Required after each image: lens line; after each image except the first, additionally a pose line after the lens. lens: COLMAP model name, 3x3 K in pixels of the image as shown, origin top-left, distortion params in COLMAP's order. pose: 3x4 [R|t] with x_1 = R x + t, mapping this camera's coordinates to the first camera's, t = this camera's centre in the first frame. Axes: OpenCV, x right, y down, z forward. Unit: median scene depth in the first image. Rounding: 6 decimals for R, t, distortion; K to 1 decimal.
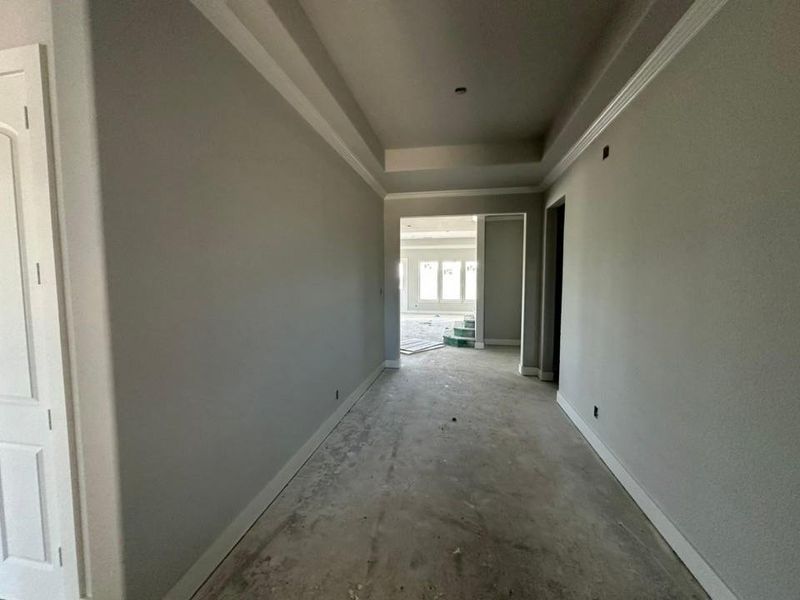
lens RADIAL K [[319.9, 0, 400.0], [0, 319.9, 300.0], [0, 0, 1]] dist [-0.000080, -0.000006]
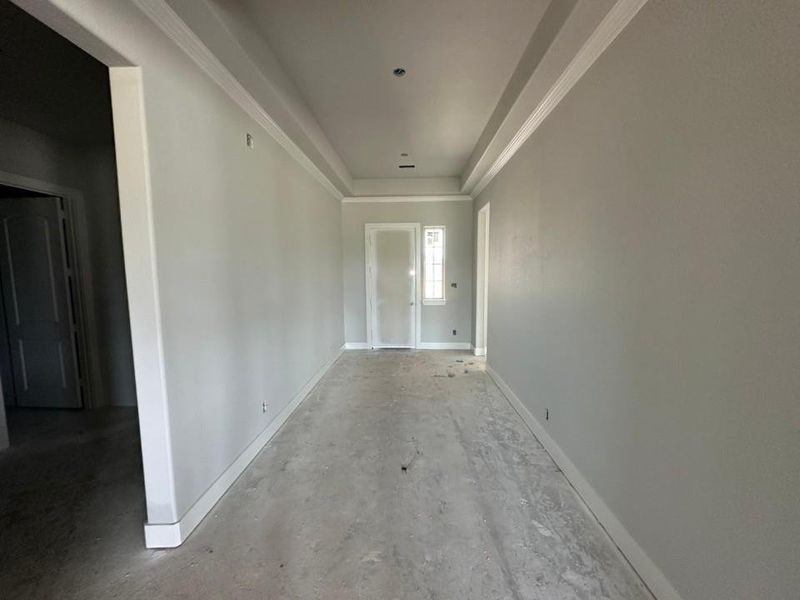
lens RADIAL K [[319.9, 0, 400.0], [0, 319.9, 300.0], [0, 0, 1]] dist [-0.000080, -0.000006]
pose [[-0.988943, 0.021523, -0.146726, 0.333664], [-0.002246, 0.987125, 0.159934, -0.140538], [0.148279, 0.158495, -0.976162, 1.982864]]
